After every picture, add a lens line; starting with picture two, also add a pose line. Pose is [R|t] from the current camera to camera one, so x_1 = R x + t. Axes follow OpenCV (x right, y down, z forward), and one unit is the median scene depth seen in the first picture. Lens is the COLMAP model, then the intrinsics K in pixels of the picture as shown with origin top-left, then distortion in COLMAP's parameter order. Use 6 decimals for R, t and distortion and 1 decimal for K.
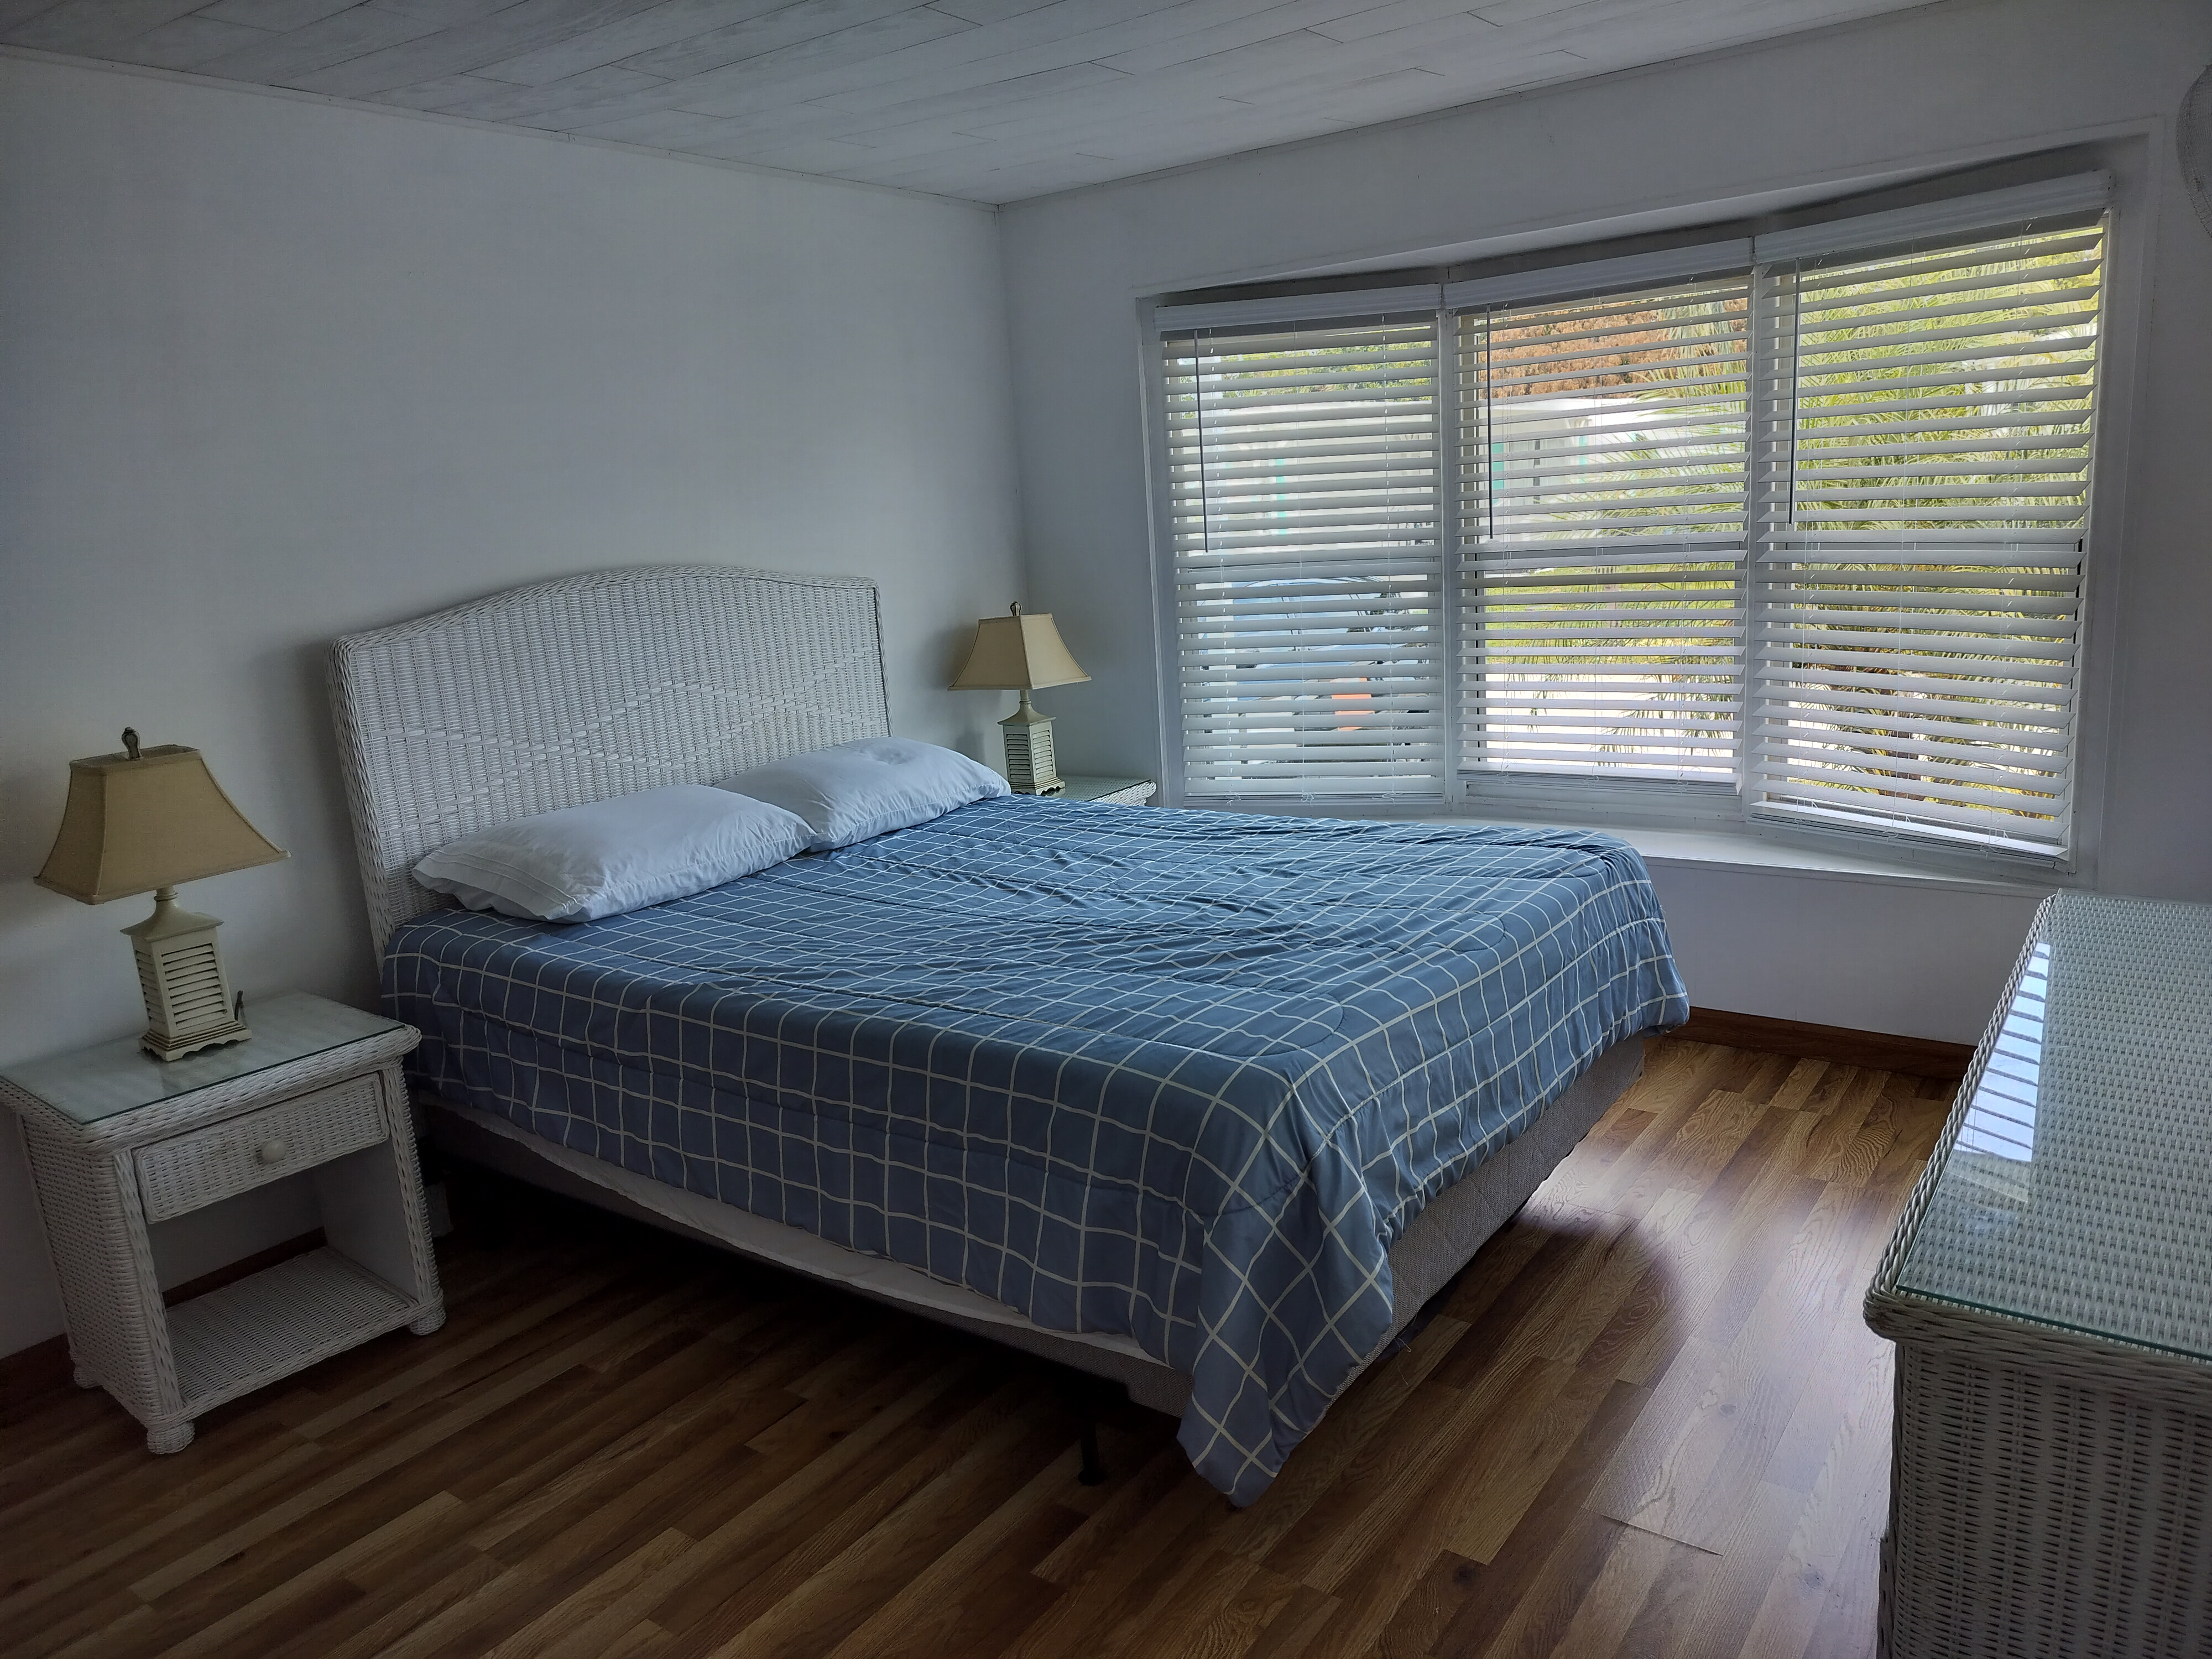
lens RADIAL K [[1553.0, 0, 1104.9], [0, 1553.0, 830.5], [0, 0, 1]] dist [0.038192, -0.042231]
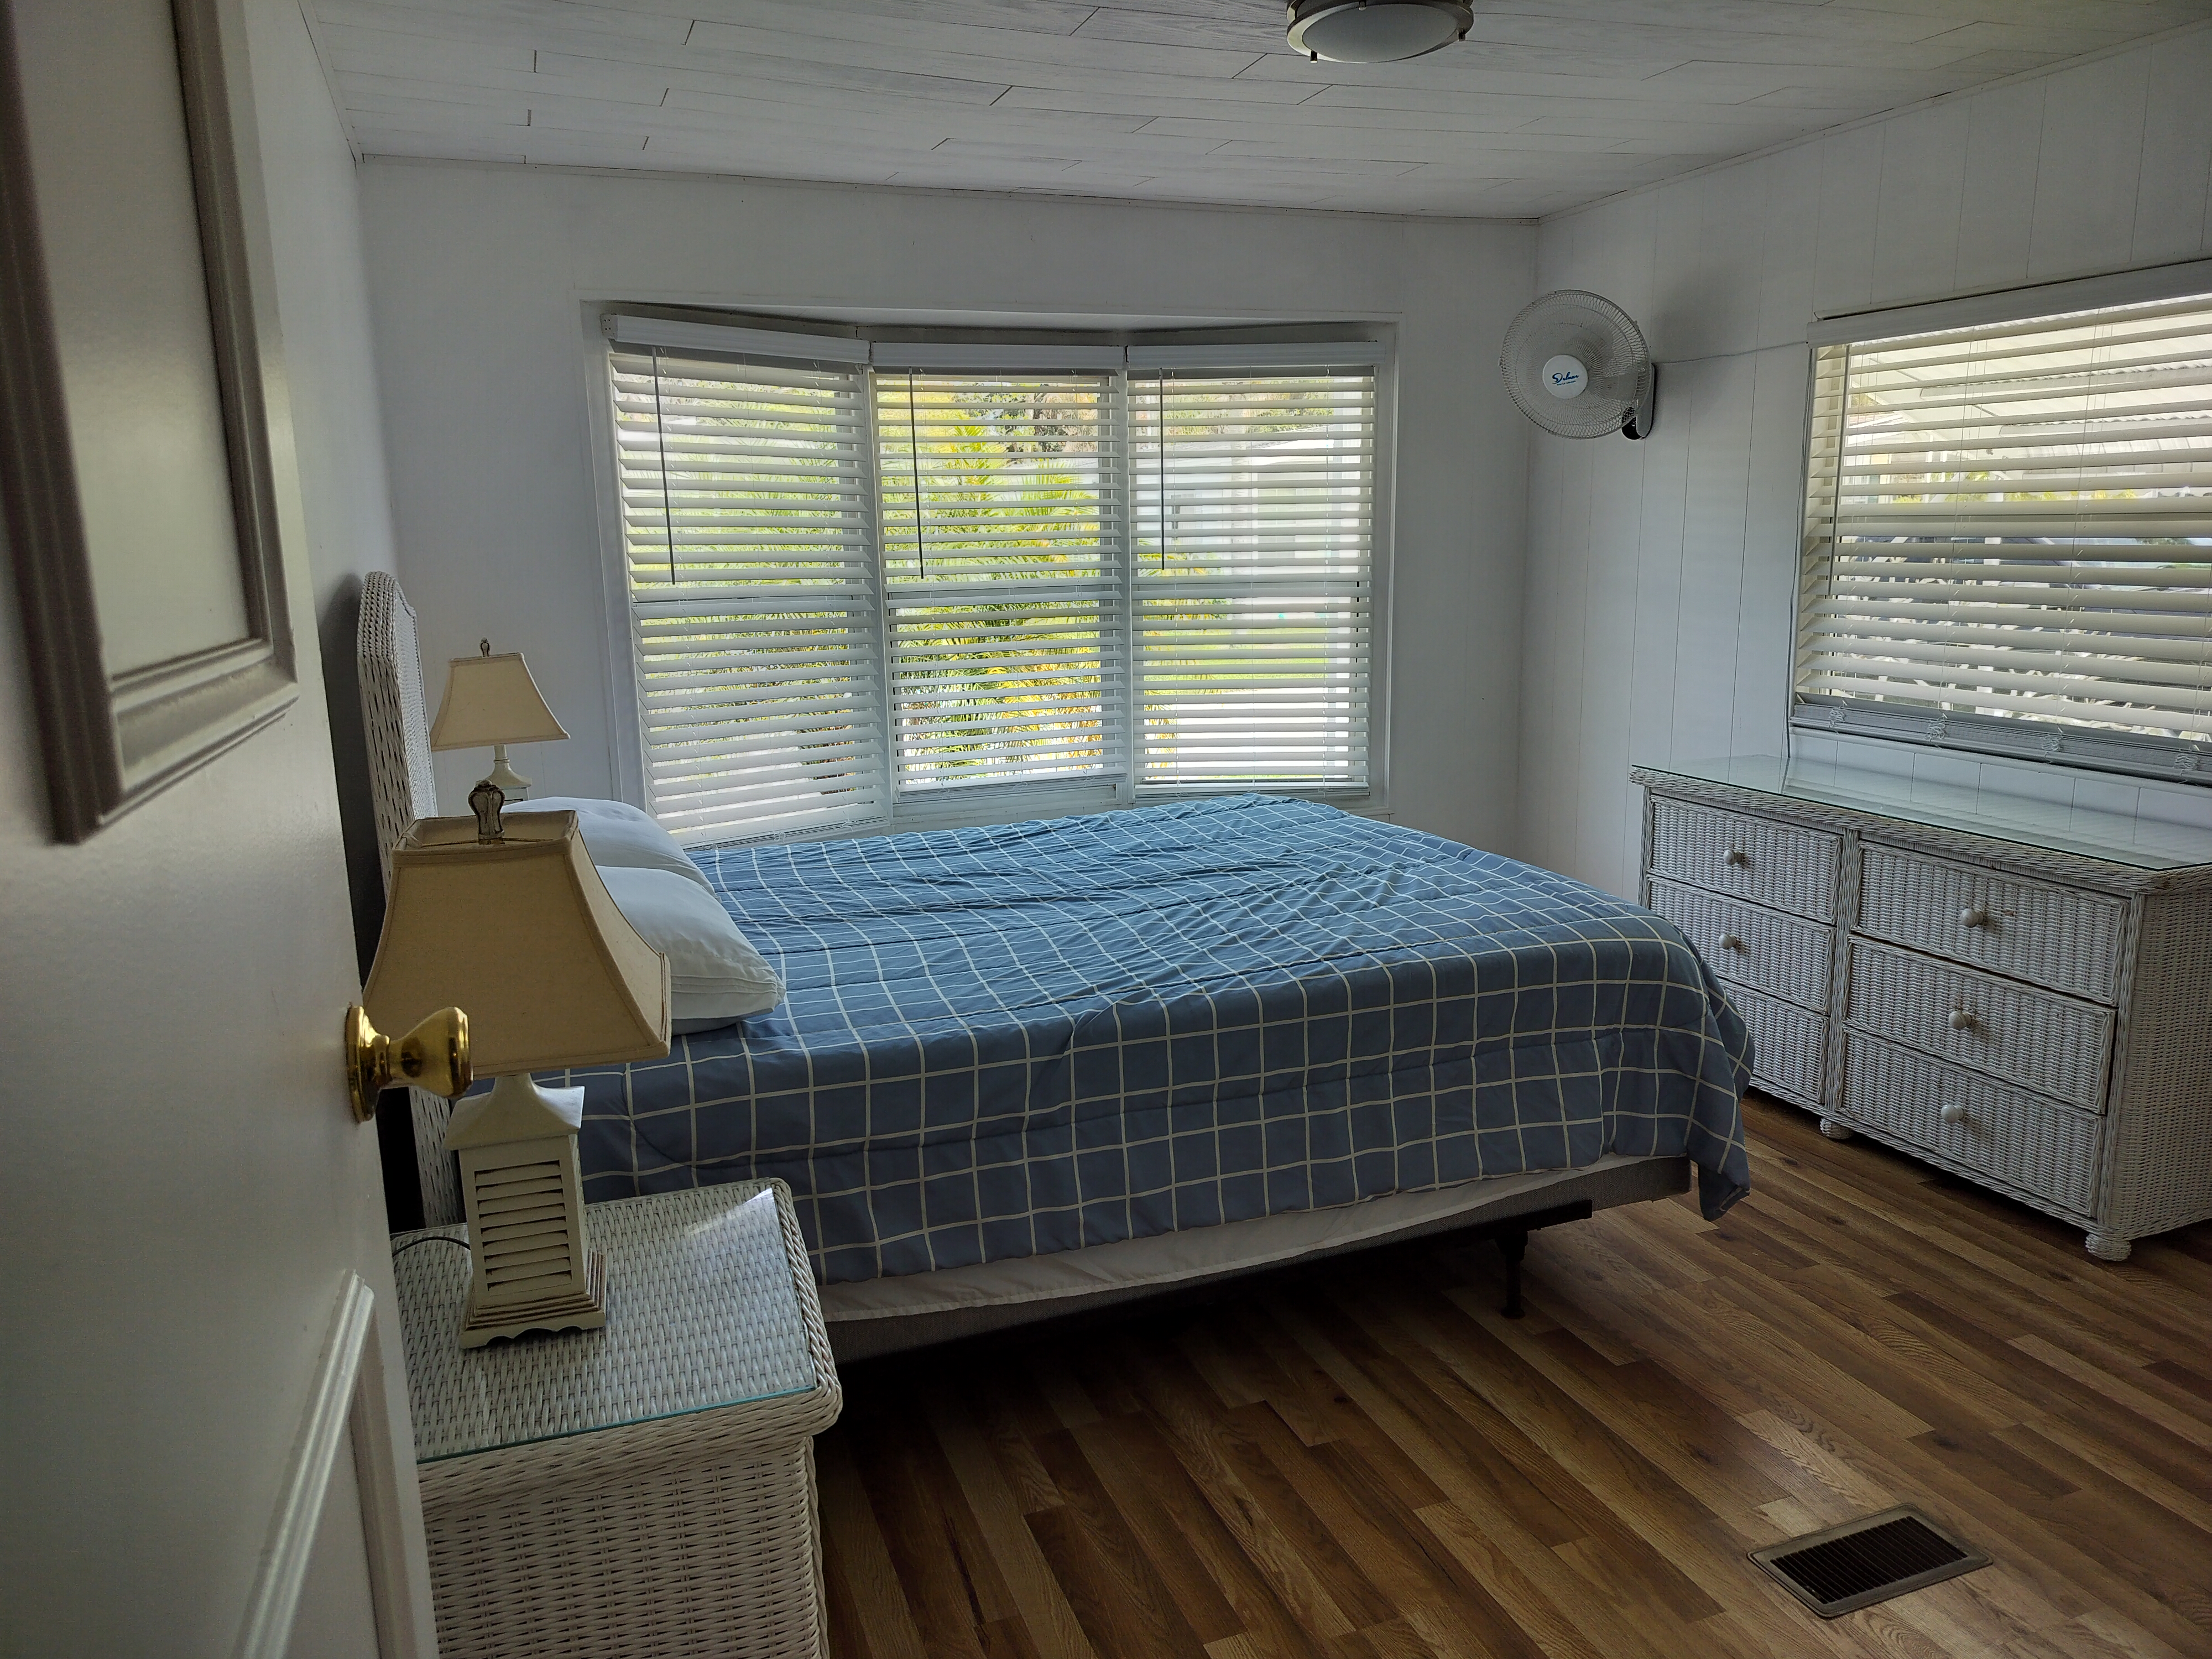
lens RADIAL K [[1553.0, 0, 1114.2], [0, 1553.0, 829.3], [0, 0, 1]] dist [0.038192, -0.042231]
pose [[0.534444, -0.107226, 0.838375, -0.971594], [0.163652, 0.986277, 0.021818, -0.020854], [-0.829209, 0.125541, 0.544657, 0.483945]]
